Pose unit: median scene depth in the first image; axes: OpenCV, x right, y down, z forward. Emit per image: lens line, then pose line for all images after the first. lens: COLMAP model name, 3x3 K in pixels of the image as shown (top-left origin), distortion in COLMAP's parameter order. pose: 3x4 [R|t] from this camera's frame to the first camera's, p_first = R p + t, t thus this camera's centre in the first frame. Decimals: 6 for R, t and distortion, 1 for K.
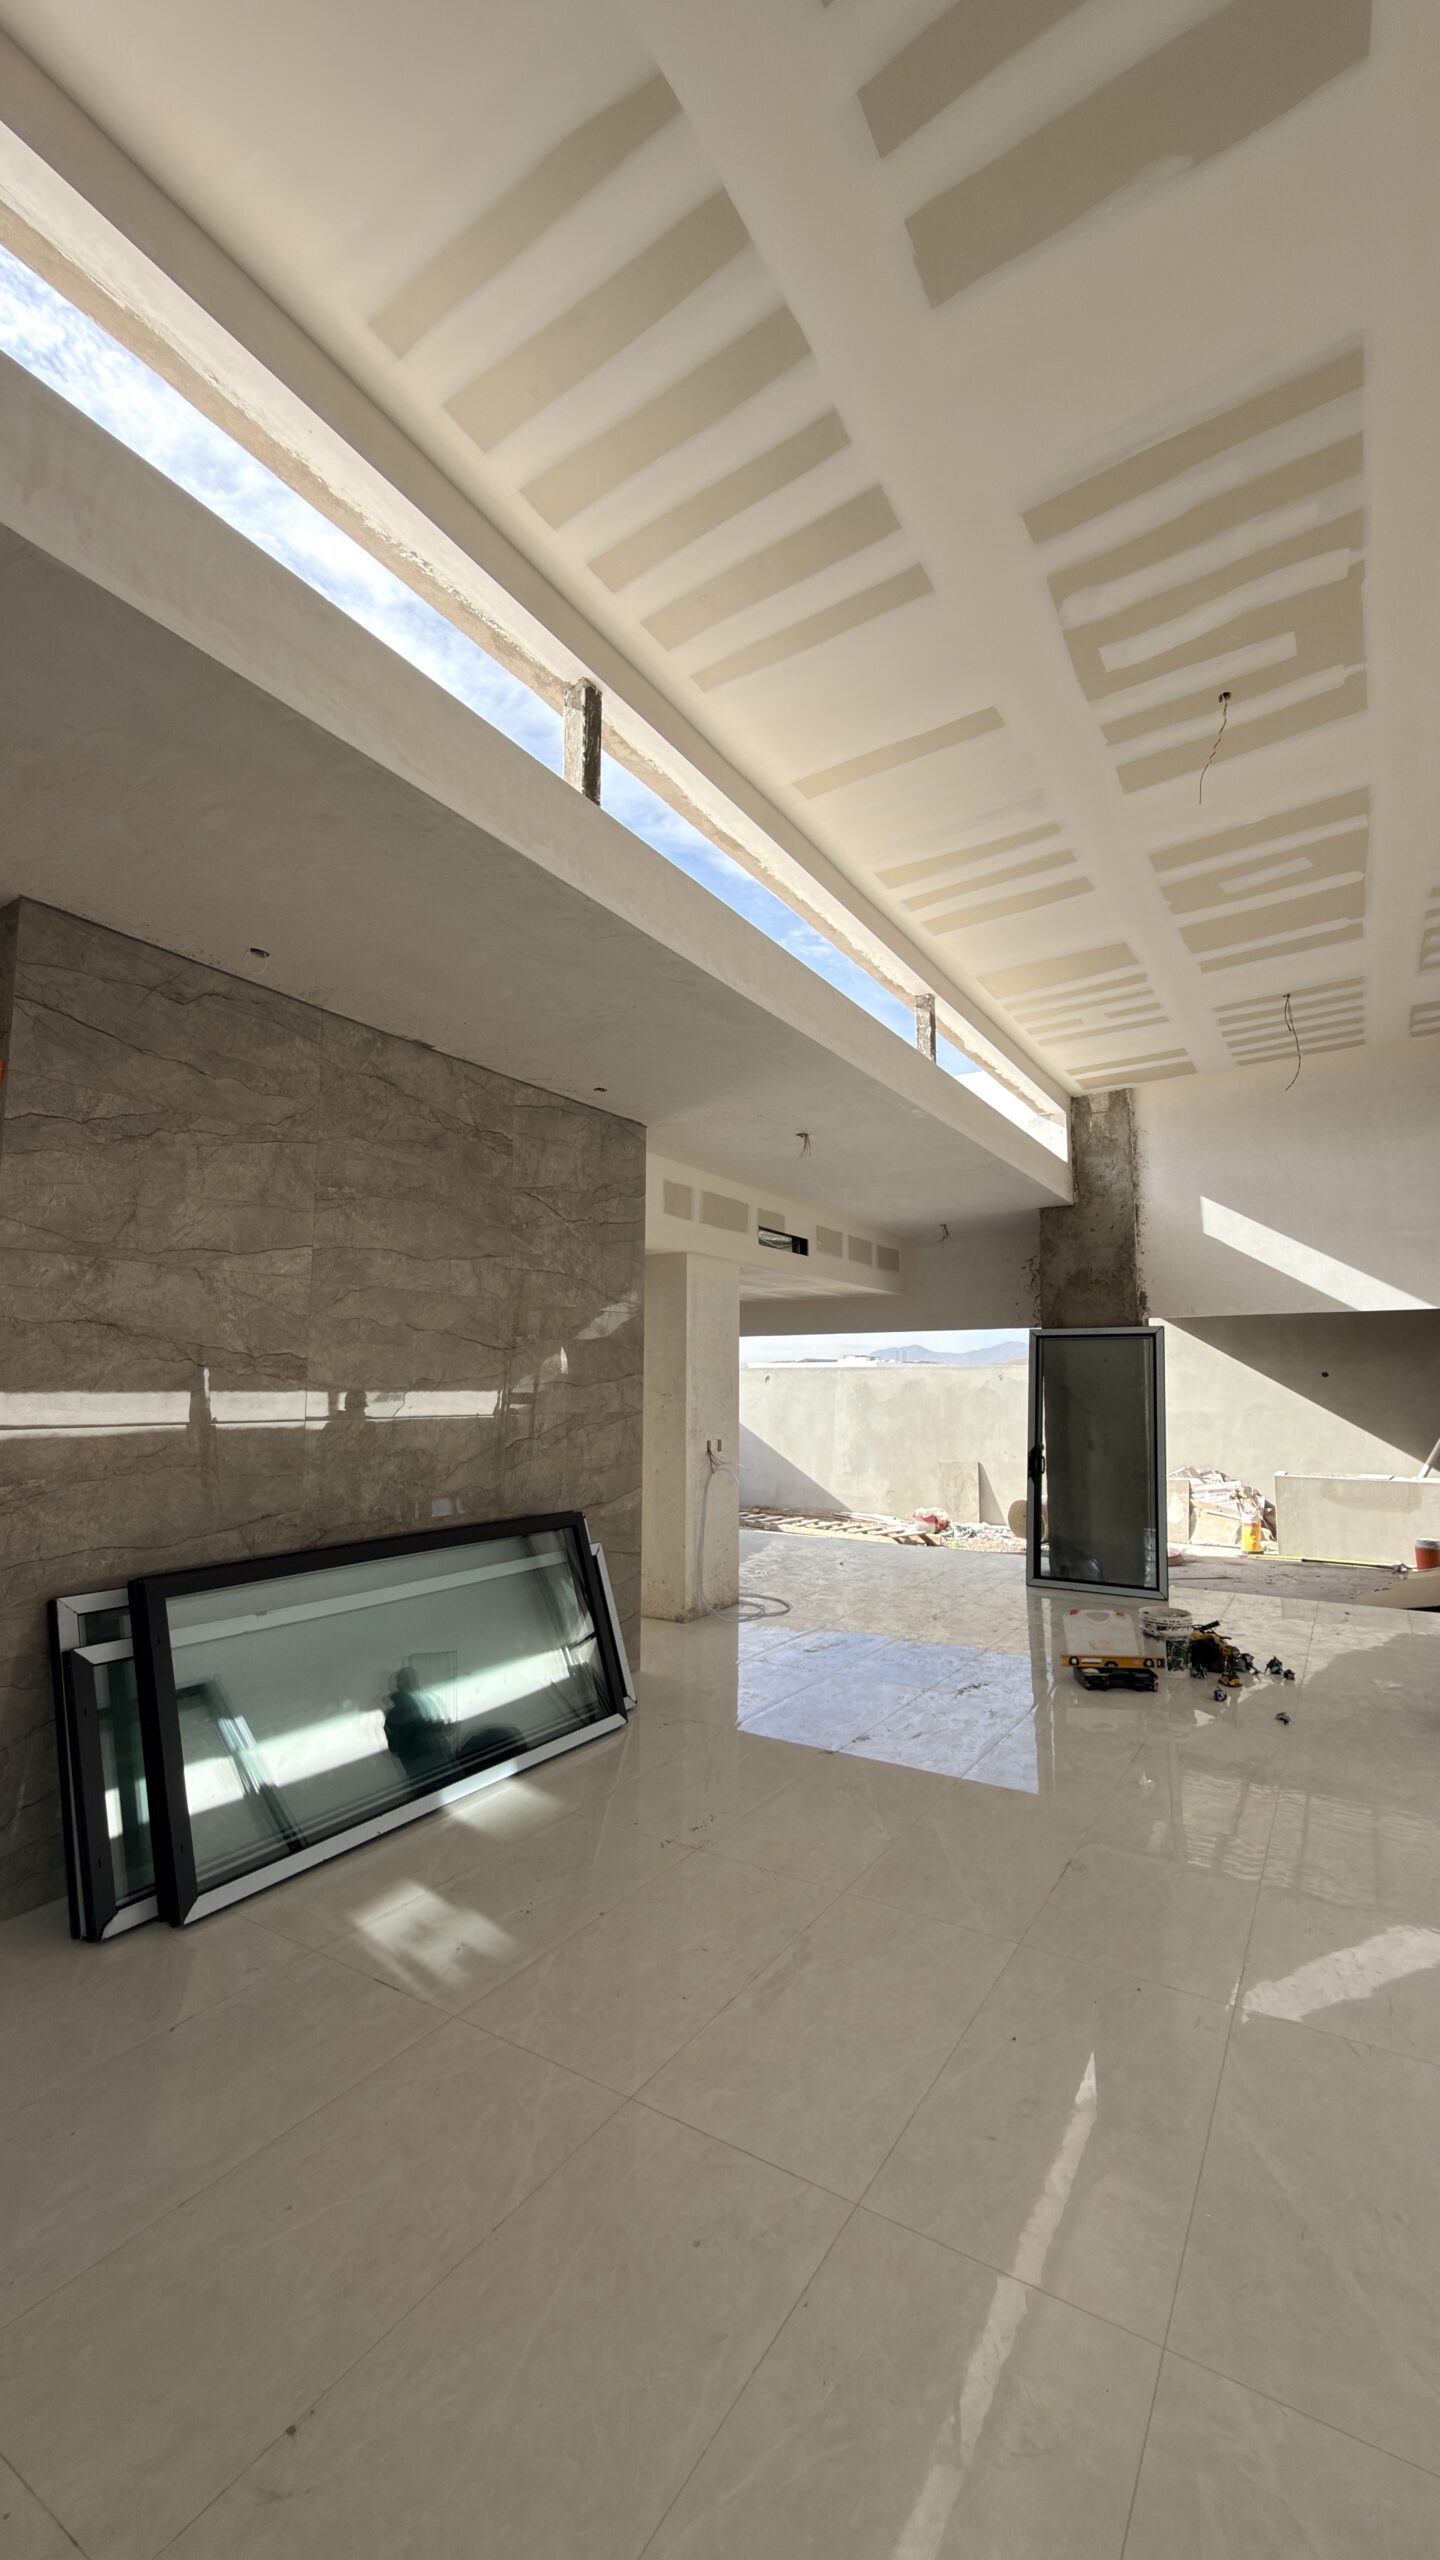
lens RADIAL K [[1001.1, 0, 720.0], [0, 1001.1, 1280.0], [0, 0, 1]] dist [0.001383, 0.000136]
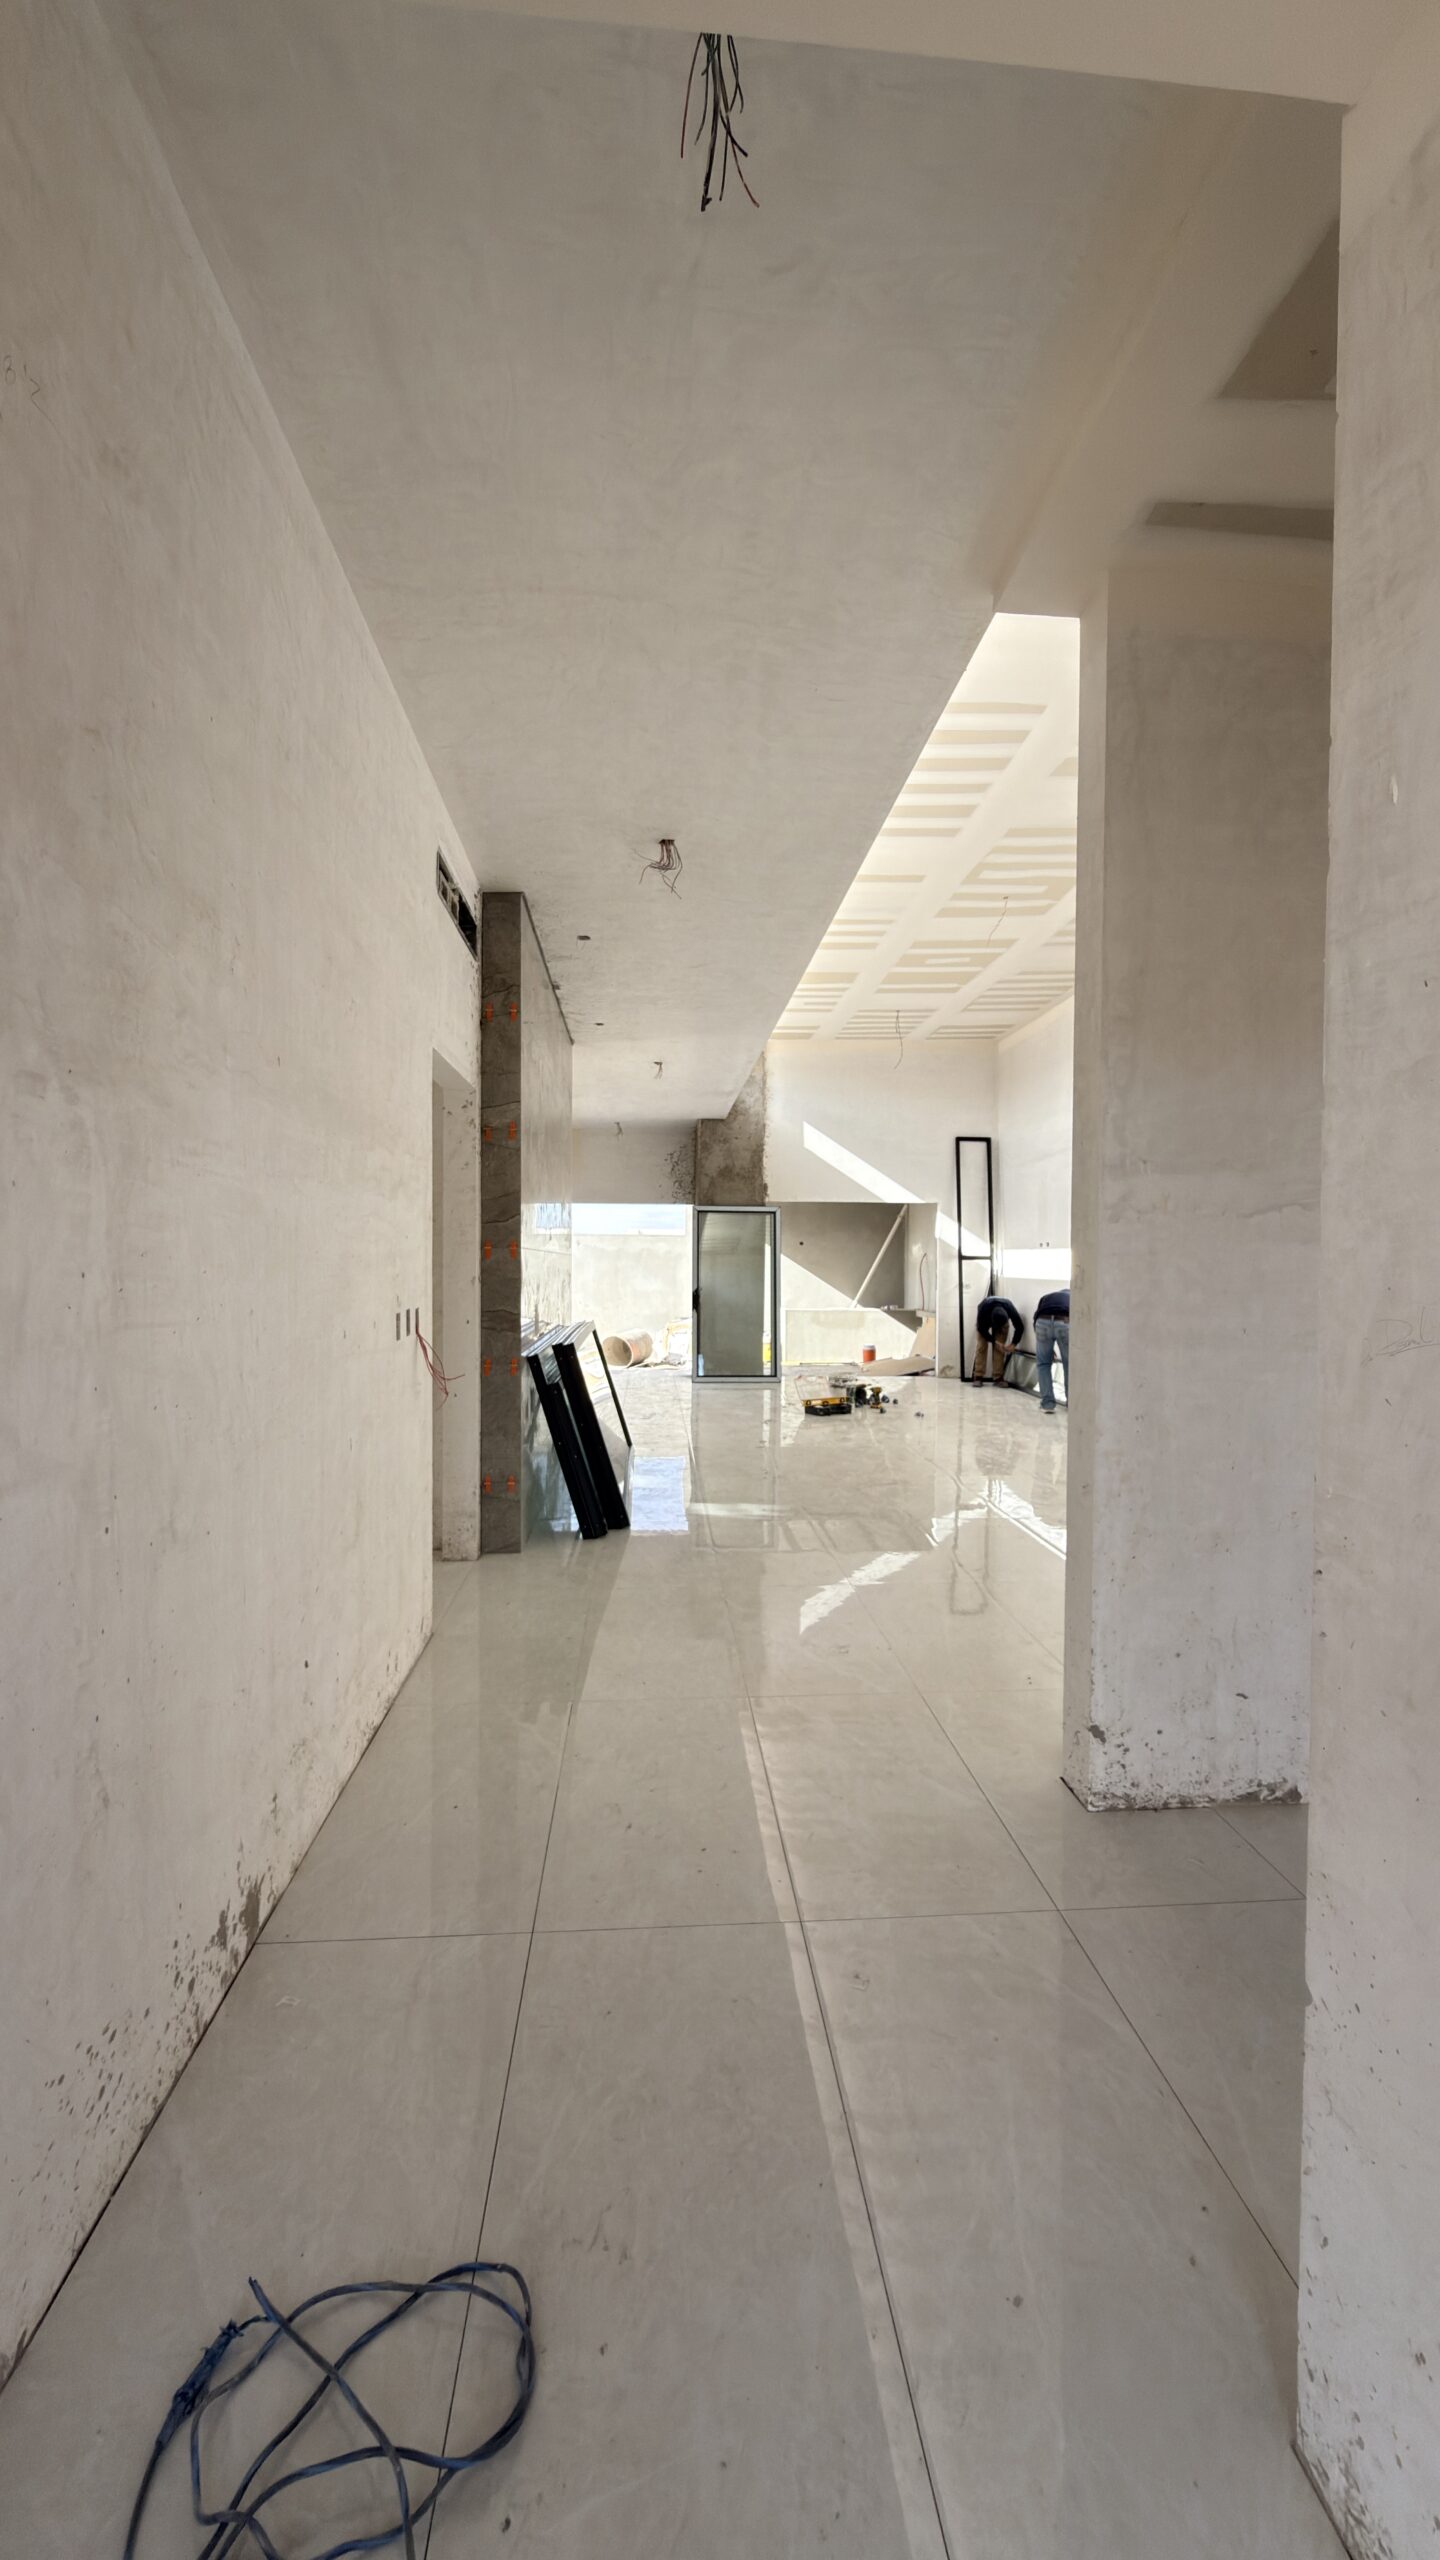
lens RADIAL K [[1001.1, 0, 720.0], [0, 1001.1, 1280.0], [0, 0, 1]] dist [0.001383, 0.000136]
pose [[0.806322, -0.002499, 0.591472, -0.540238], [-0.072618, 0.992007, 0.103188, 0.005785], [-0.587002, -0.126154, 0.799696, -0.172470]]
